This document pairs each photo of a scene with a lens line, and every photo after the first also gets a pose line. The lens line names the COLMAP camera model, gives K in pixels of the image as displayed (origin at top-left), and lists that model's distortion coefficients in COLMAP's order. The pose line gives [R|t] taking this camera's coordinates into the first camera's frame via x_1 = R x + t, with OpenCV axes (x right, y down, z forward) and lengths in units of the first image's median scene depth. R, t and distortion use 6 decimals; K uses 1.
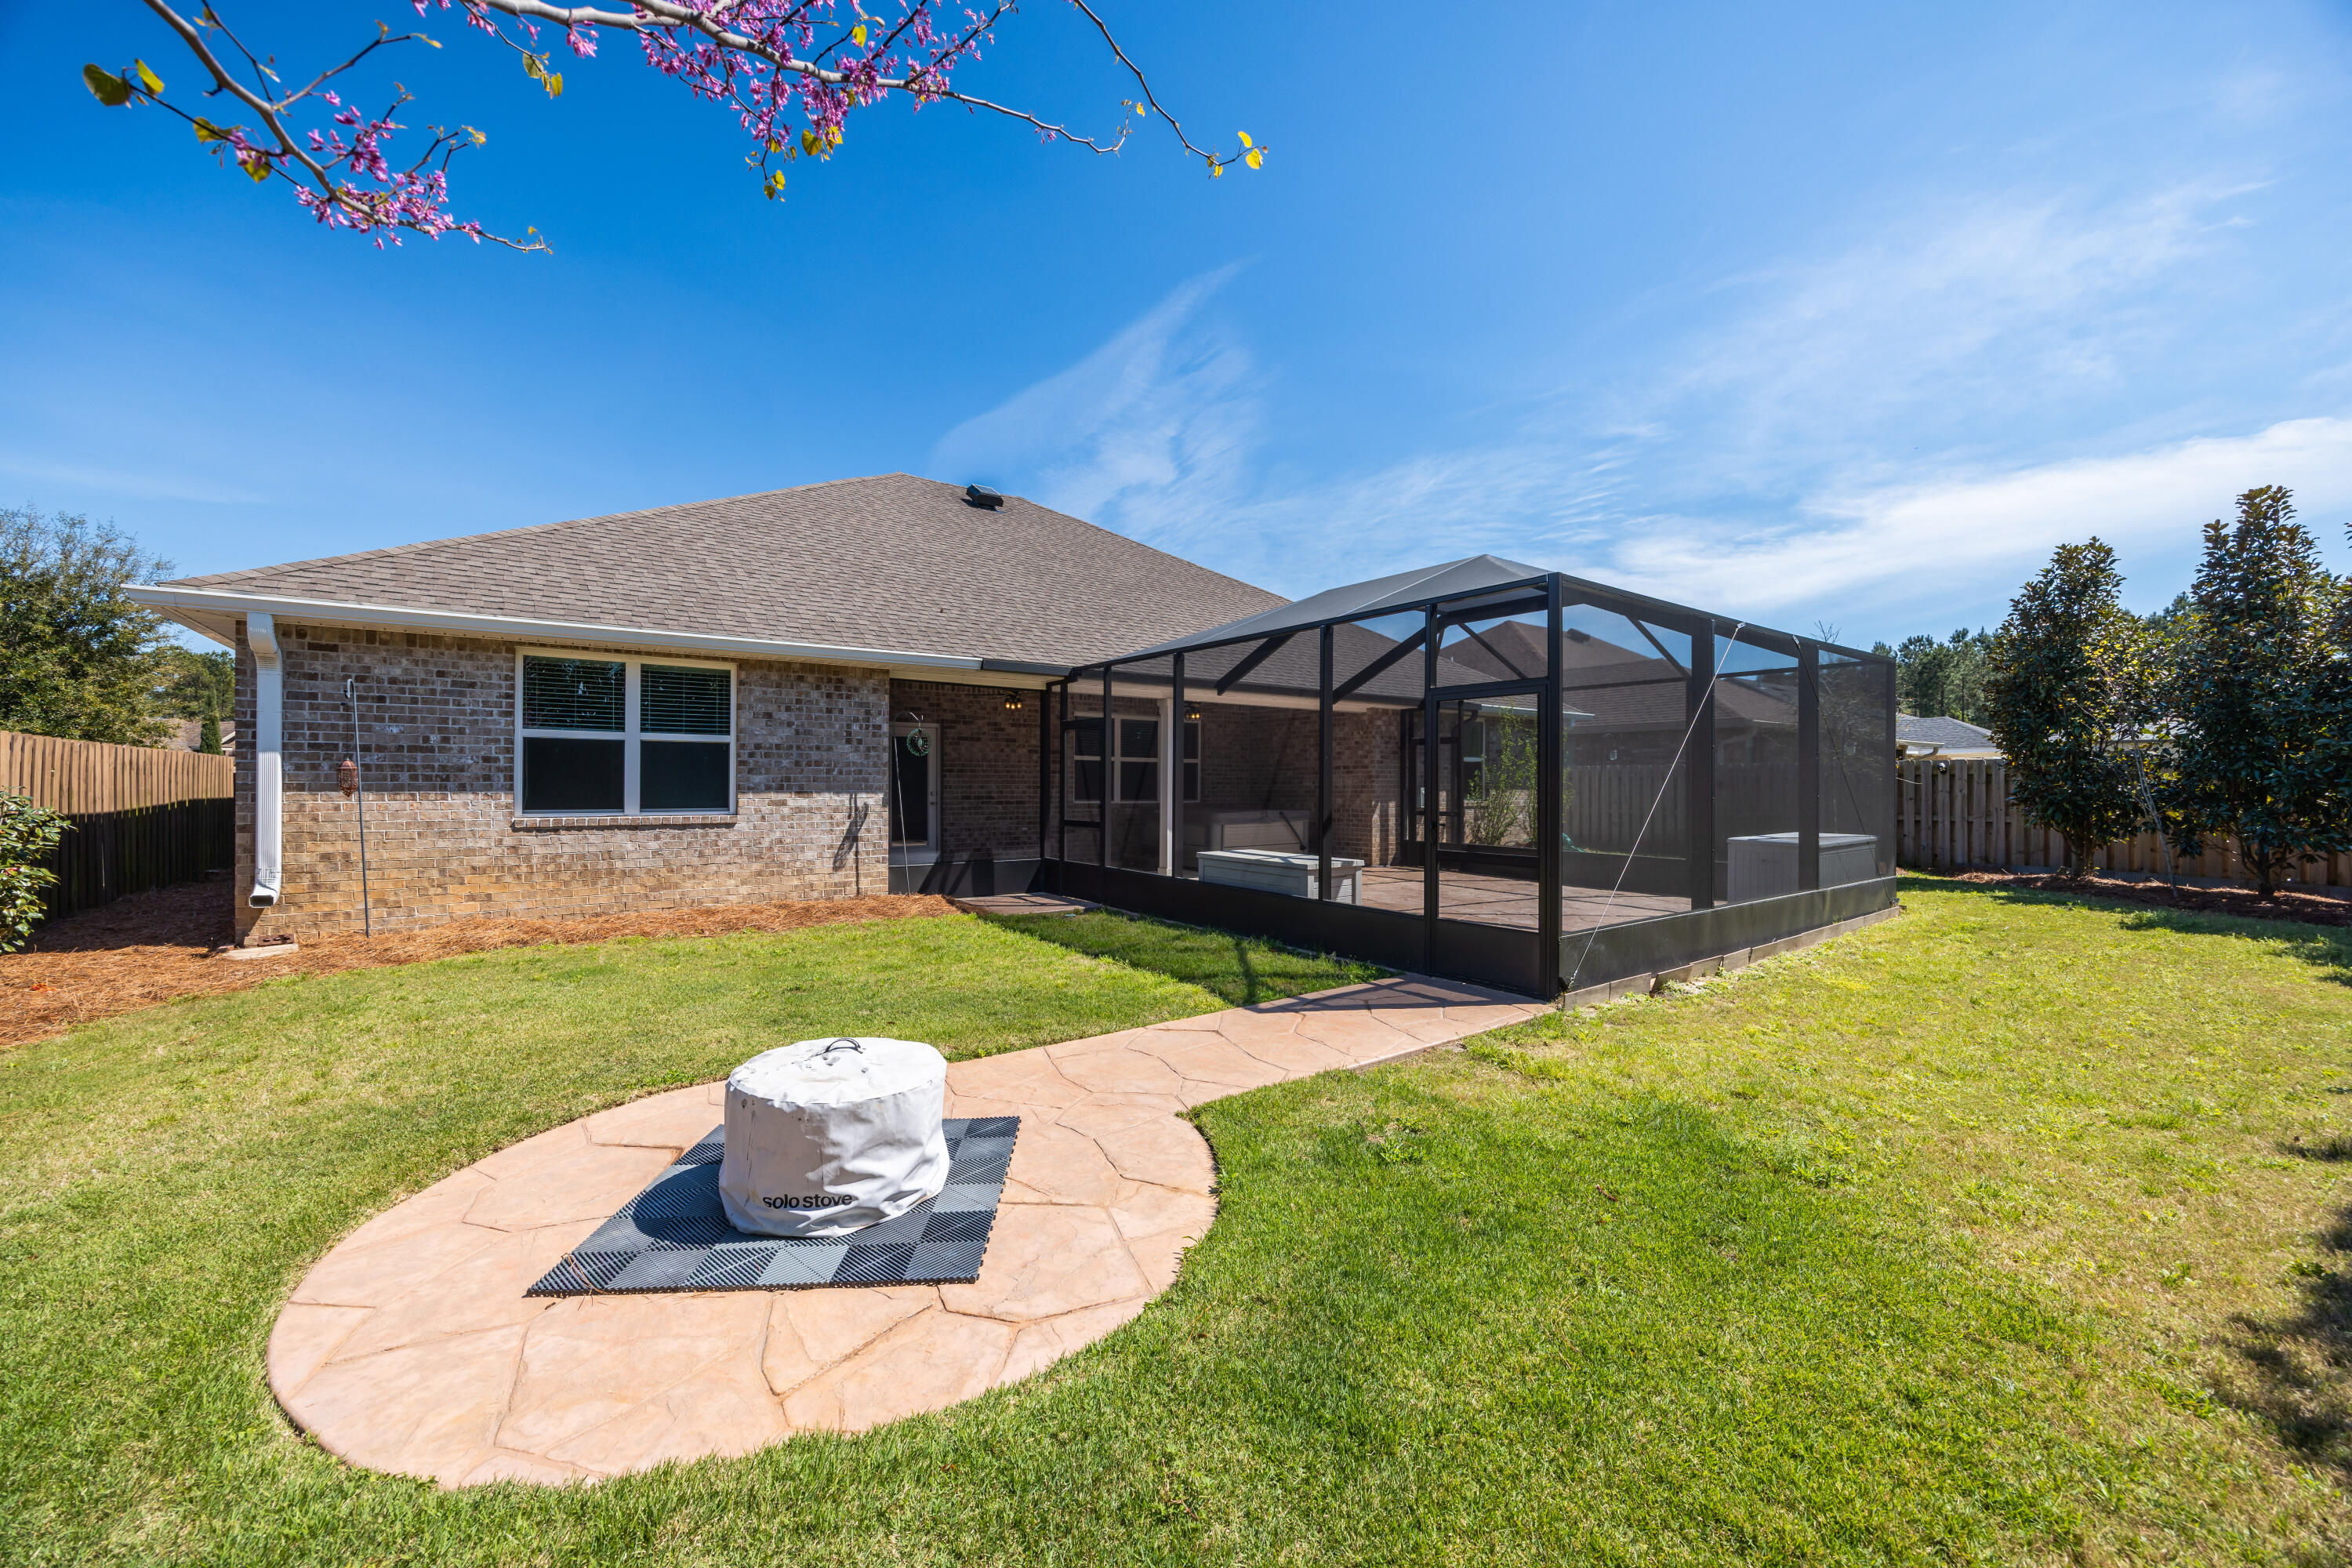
lens RADIAL K [[928.5, 0, 1188.1], [0, 928.5, 781.3], [0, 0, 1]] dist [-0.000054, 0.000071]
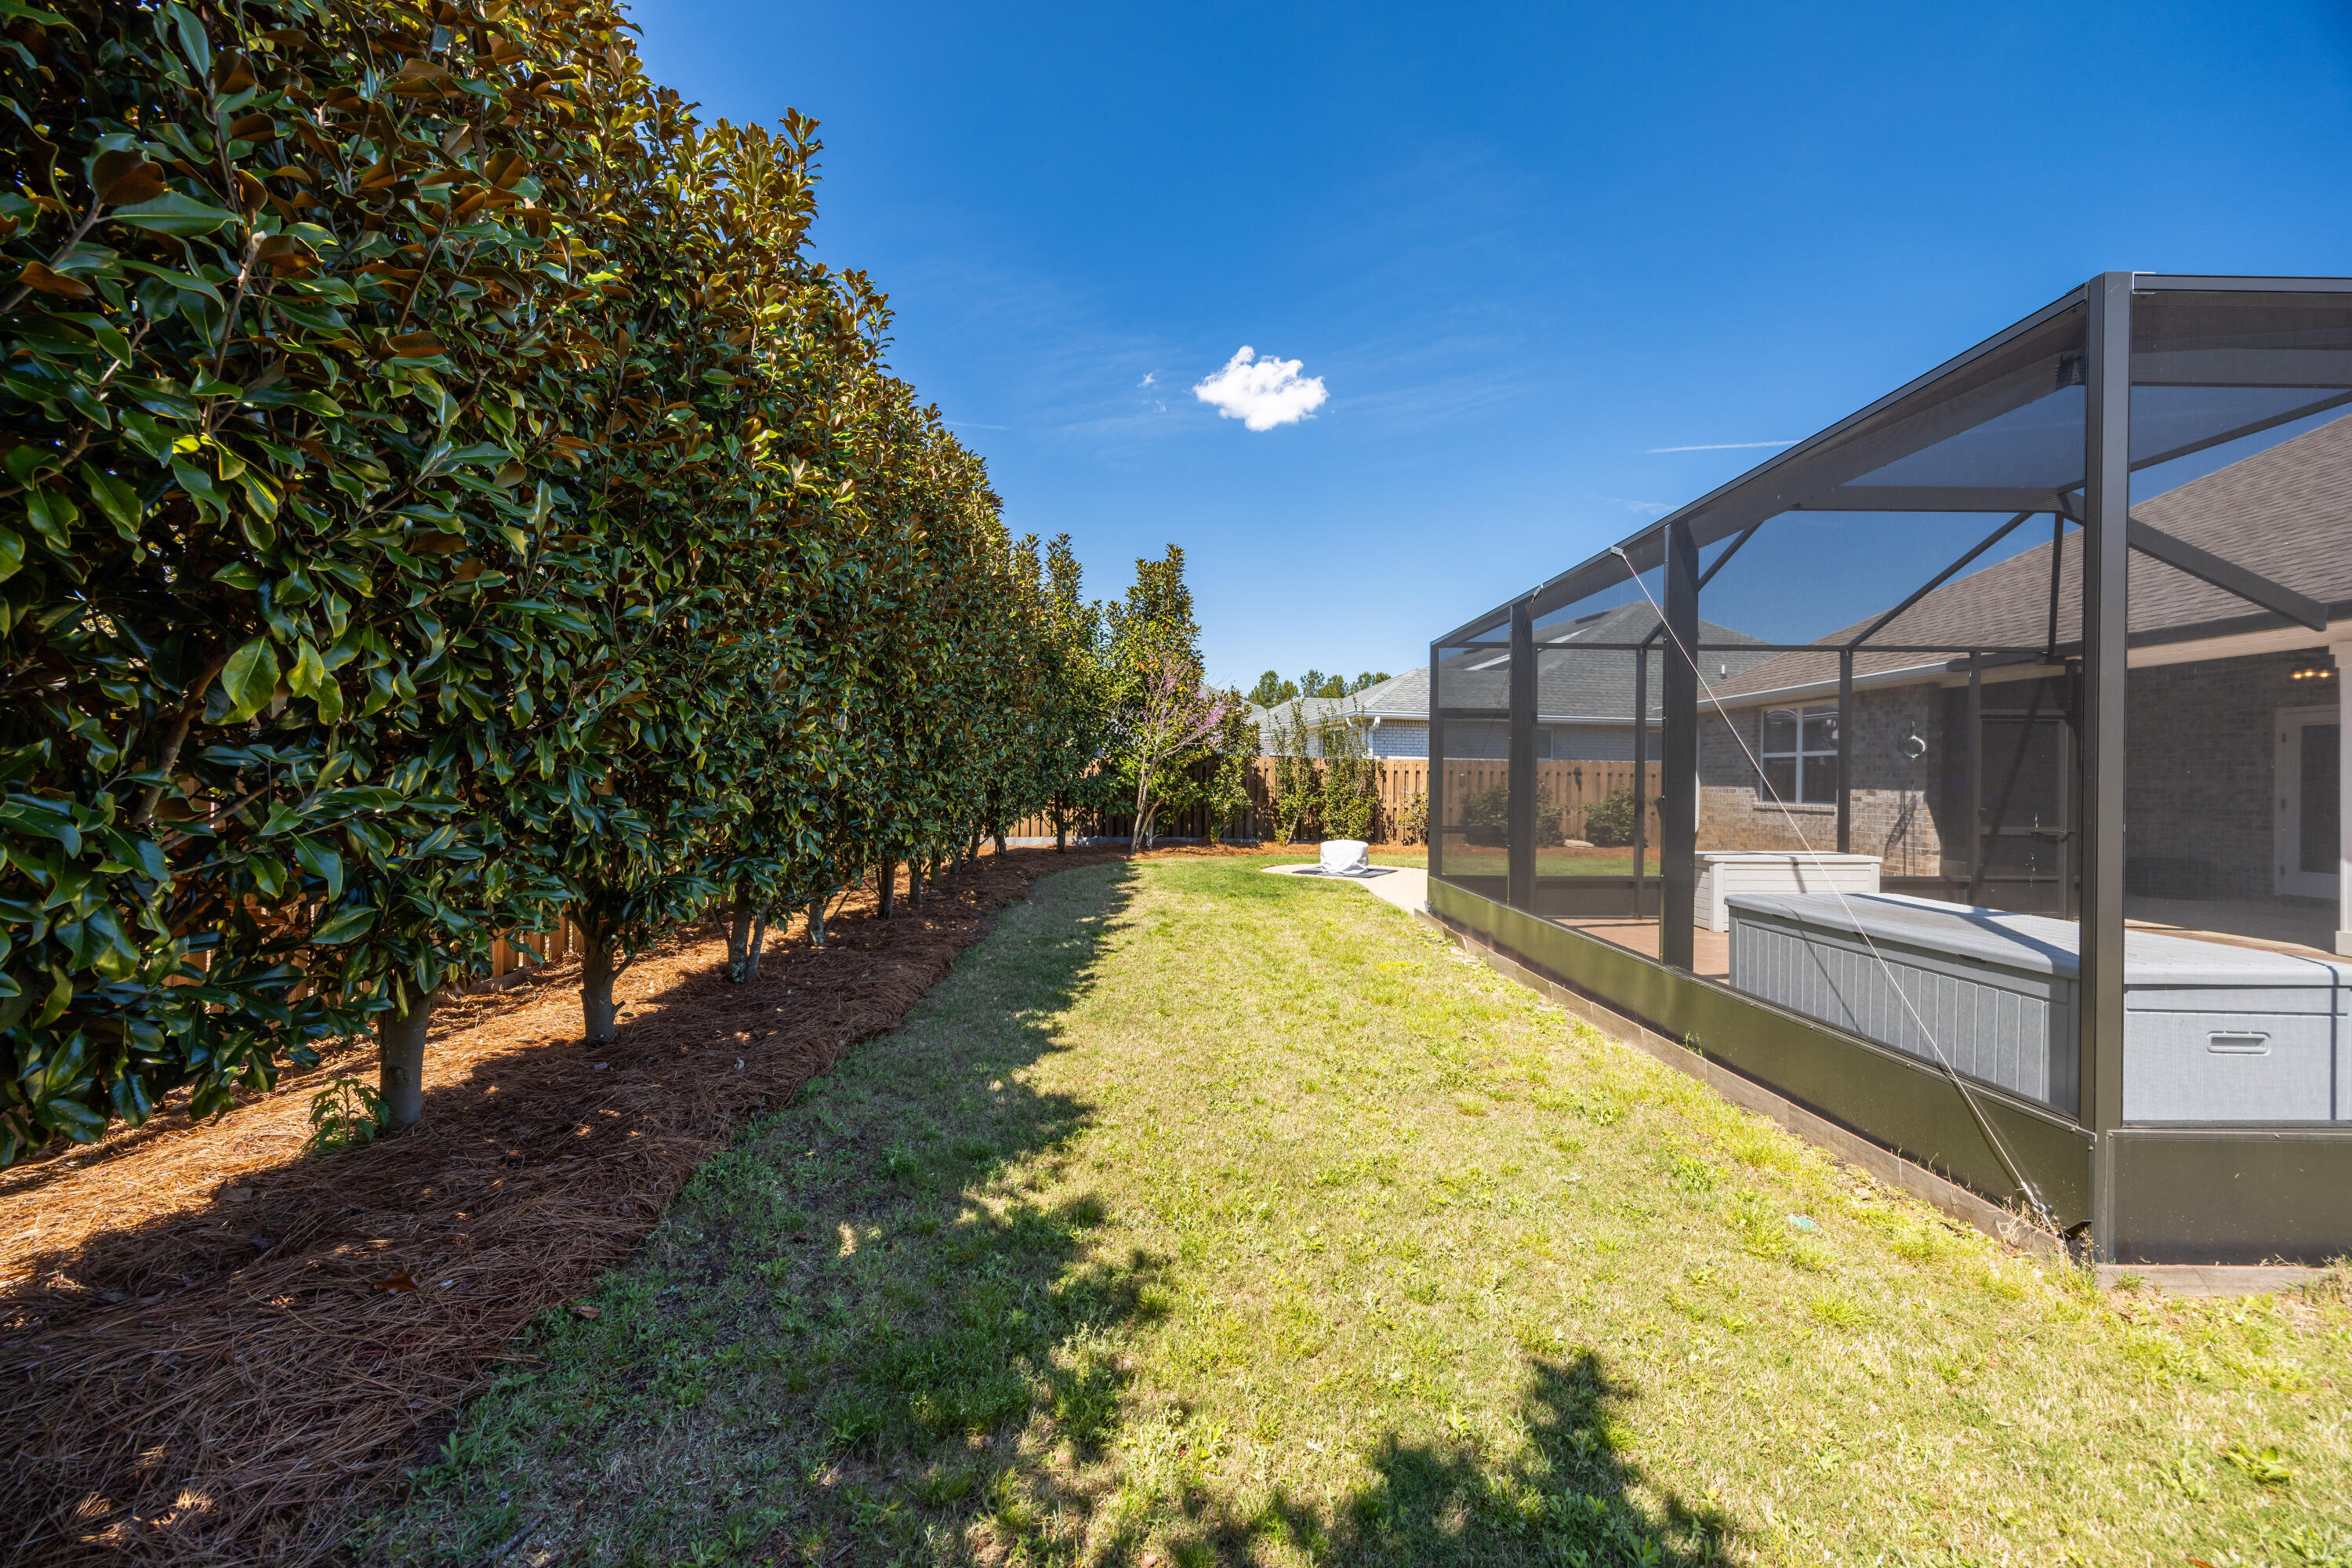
lens RADIAL K [[907.1, 0, 1179.2], [0, 907.1, 777.2], [0, 0, 1]] dist [-0.003593, 0.000147]
pose [[-0.589298, -0.012000, -0.807826, 1.083909], [-0.011046, 0.999916, -0.006795, 0.011601], [0.807840, 0.004919, -0.589381, 0.914710]]
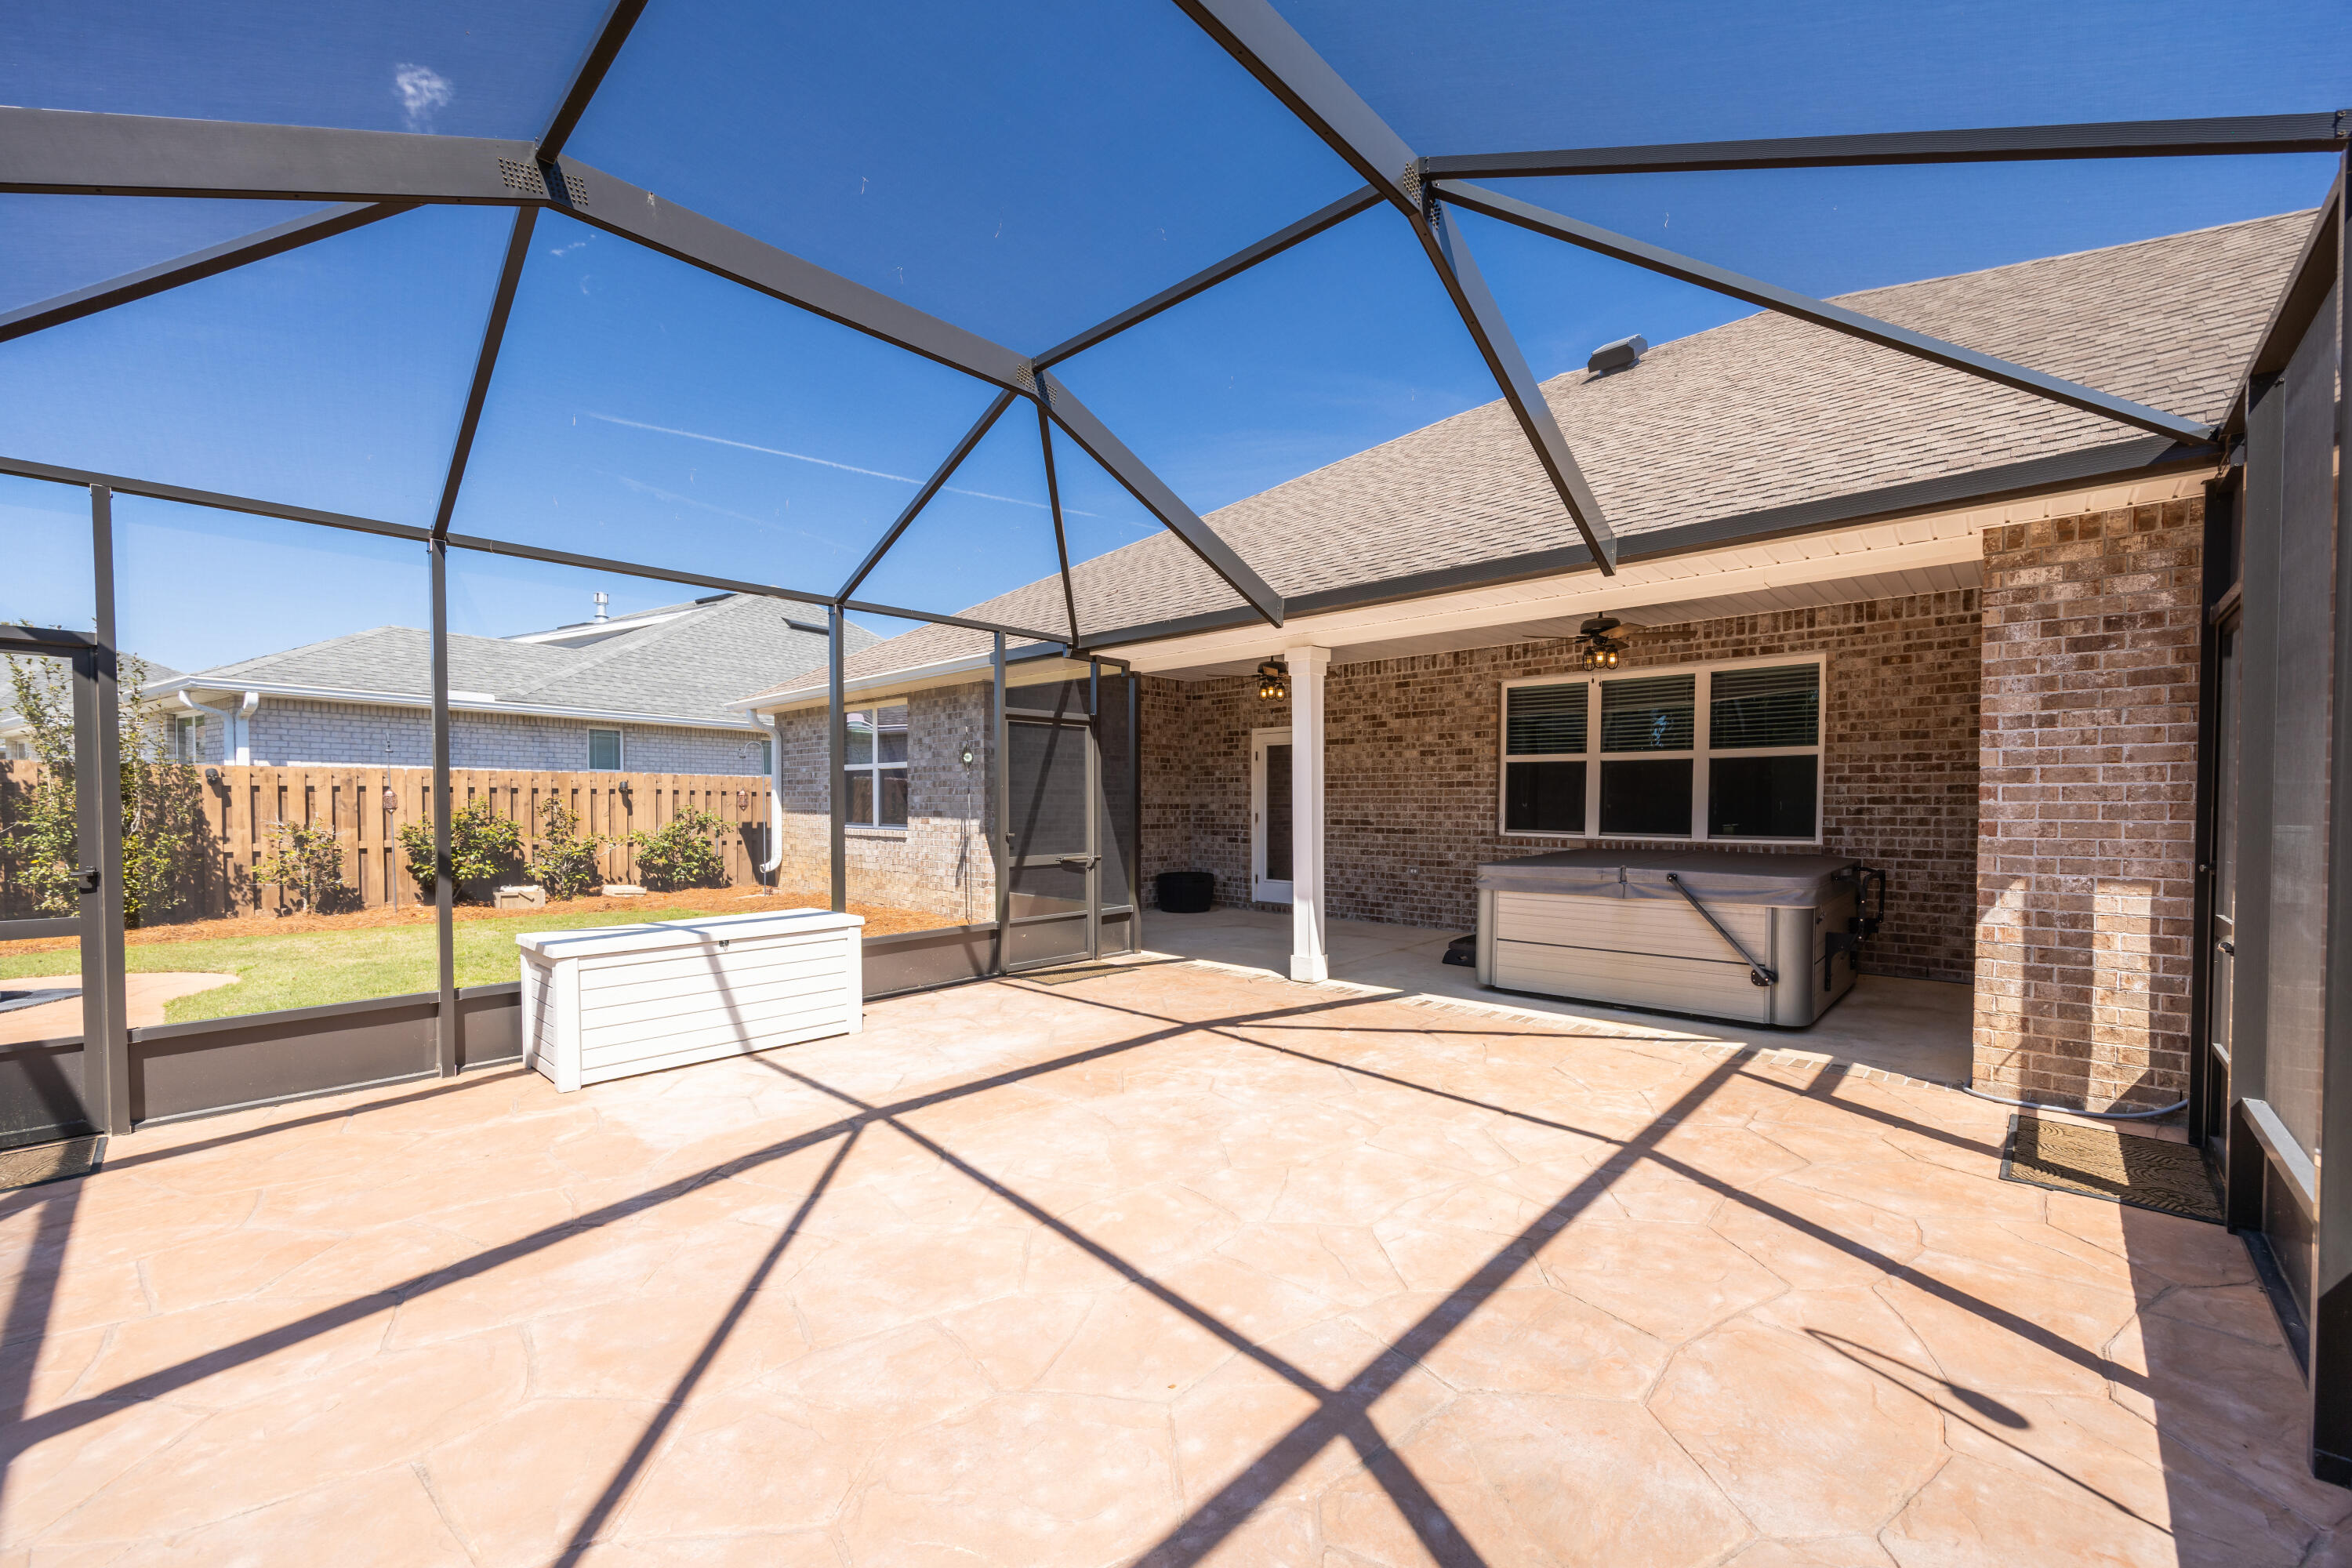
lens RADIAL K [[928.5, 0, 1188.1], [0, 928.5, 781.3], [0, 0, 1]] dist [-0.000054, 0.000071]
pose [[0.176229, -0.027168, -0.983974, 0.636494], [0.002025, 0.999627, -0.027237, 0.007097], [0.984347, 0.002807, 0.176218, 1.036682]]
